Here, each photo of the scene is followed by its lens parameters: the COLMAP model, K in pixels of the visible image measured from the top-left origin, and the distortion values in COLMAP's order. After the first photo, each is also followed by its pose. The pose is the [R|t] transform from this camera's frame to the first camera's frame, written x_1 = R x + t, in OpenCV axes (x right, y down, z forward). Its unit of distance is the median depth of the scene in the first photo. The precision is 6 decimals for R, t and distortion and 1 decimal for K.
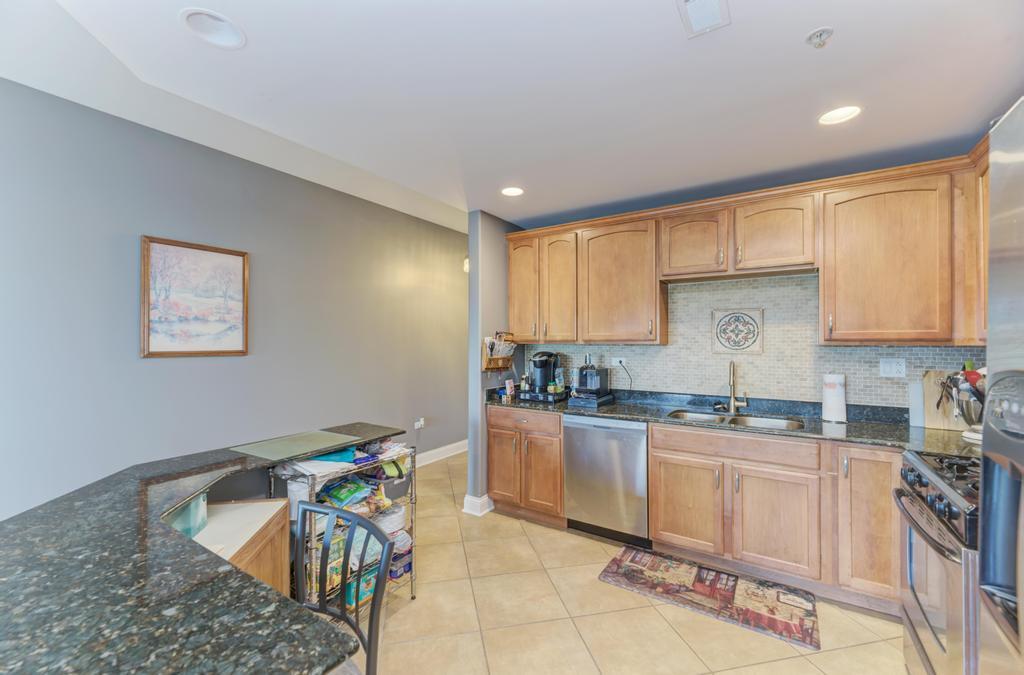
lens RADIAL K [[418.4, 0, 513.3], [0, 418.4, 338.5], [0, 0, 1]] dist [0.000968, -0.000149]
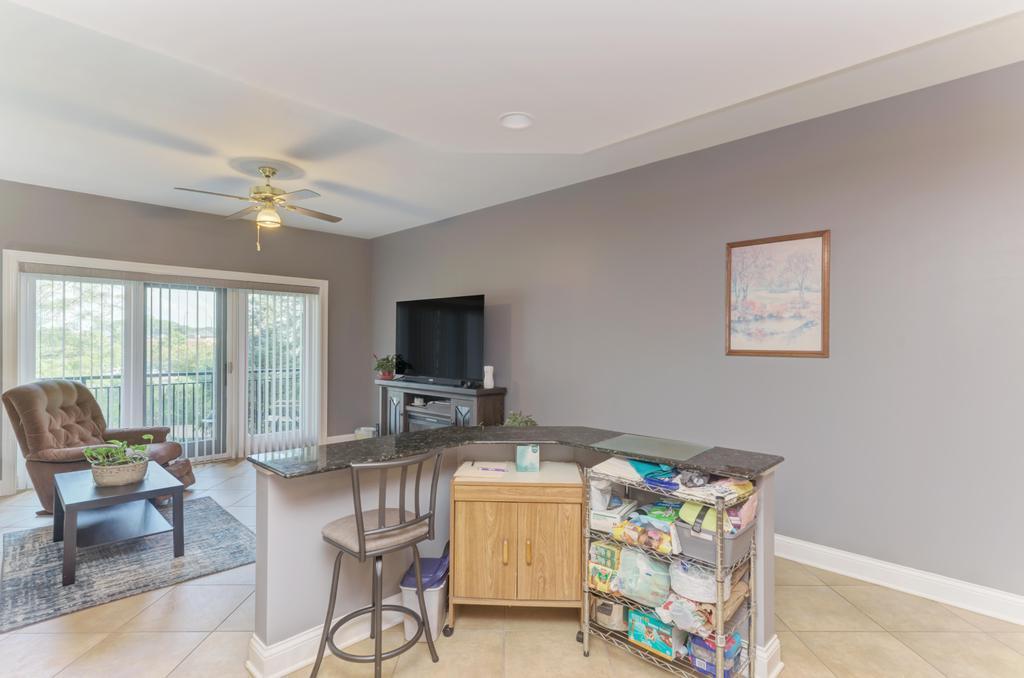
lens RADIAL K [[515.7, 0, 514.1], [0, 515.7, 338.1], [0, 0, 1]] dist [-0.000316, -0.000244]
pose [[-0.199494, -0.008970, -0.979858, 0.500435], [0.004330, 0.999940, -0.010036, 0.011189], [0.979890, -0.006244, -0.199443, 0.664238]]
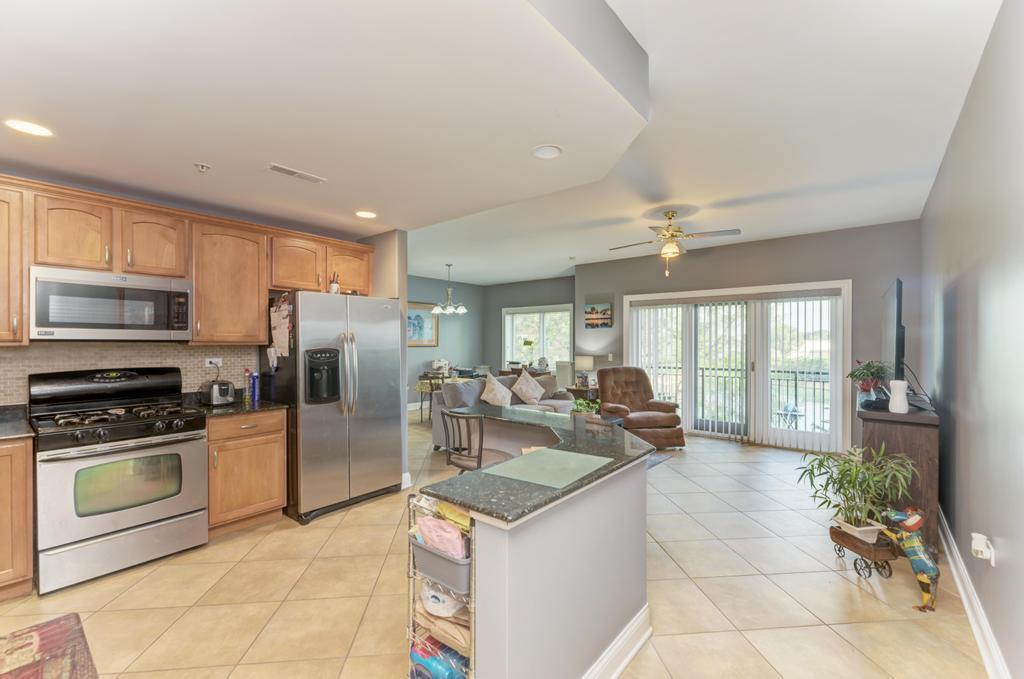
lens RADIAL K [[418.4, 0, 511.0], [0, 418.4, 343.0], [0, 0, 1]] dist [0.000968, -0.000149]
pose [[-0.992385, -0.002298, 0.123157, -0.385971], [-0.003318, 0.999962, -0.008076, 0.009520], [-0.123134, -0.008423, -0.992354, 1.280513]]
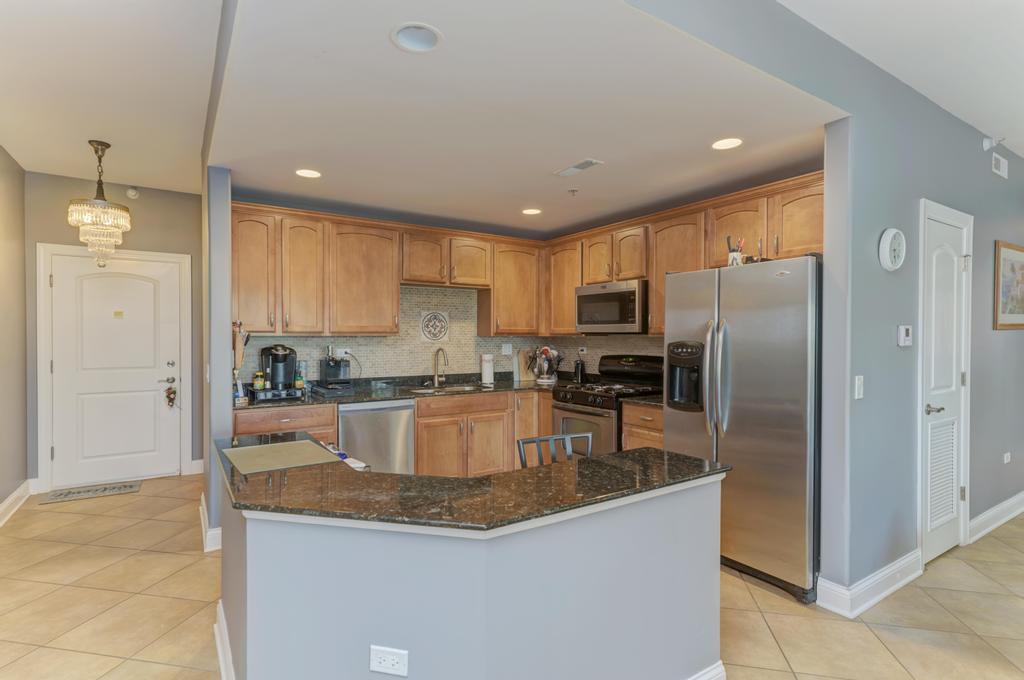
lens RADIAL K [[506.6, 0, 504.2], [0, 506.6, 340.0], [0, 0, 1]] dist [0.012427, -0.001056]
pose [[0.401932, -0.007773, 0.915637, -0.896709], [-0.010394, 0.999861, 0.013051, 0.002927], [-0.915611, -0.014763, 0.401795, 0.139998]]
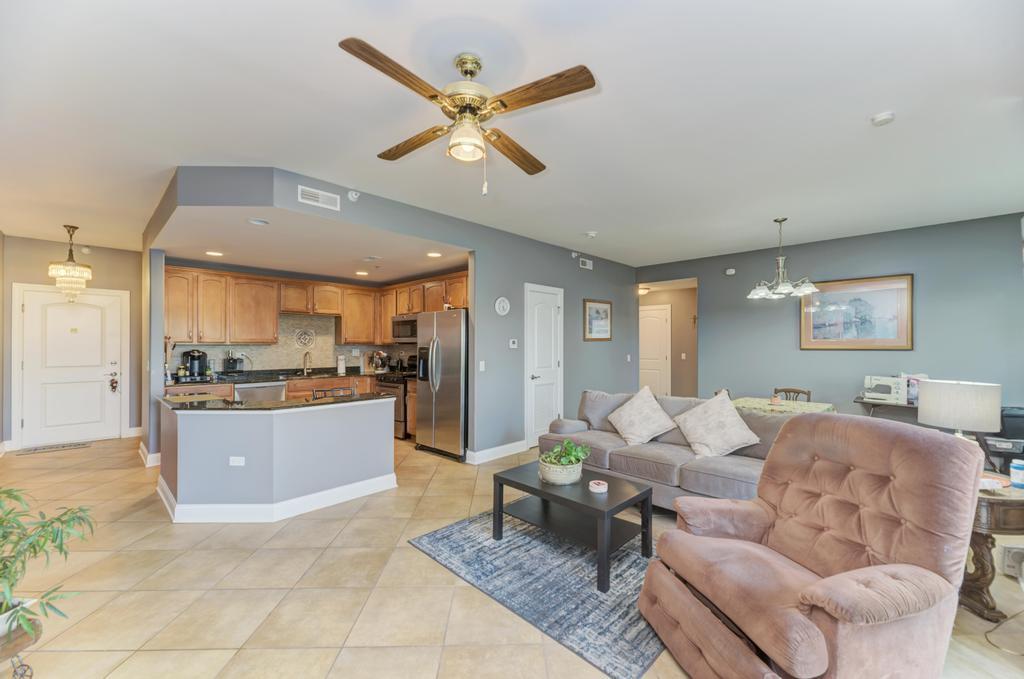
lens RADIAL K [[417.8, 0, 516.2], [0, 417.8, 342.3], [0, 0, 1]] dist [-0.002239, 0.000212]
pose [[0.182410, 0.005425, 0.983208, -1.468199], [-0.009513, 0.999948, -0.003752, -0.000622], [-0.983177, -0.008669, 0.182452, -0.513810]]
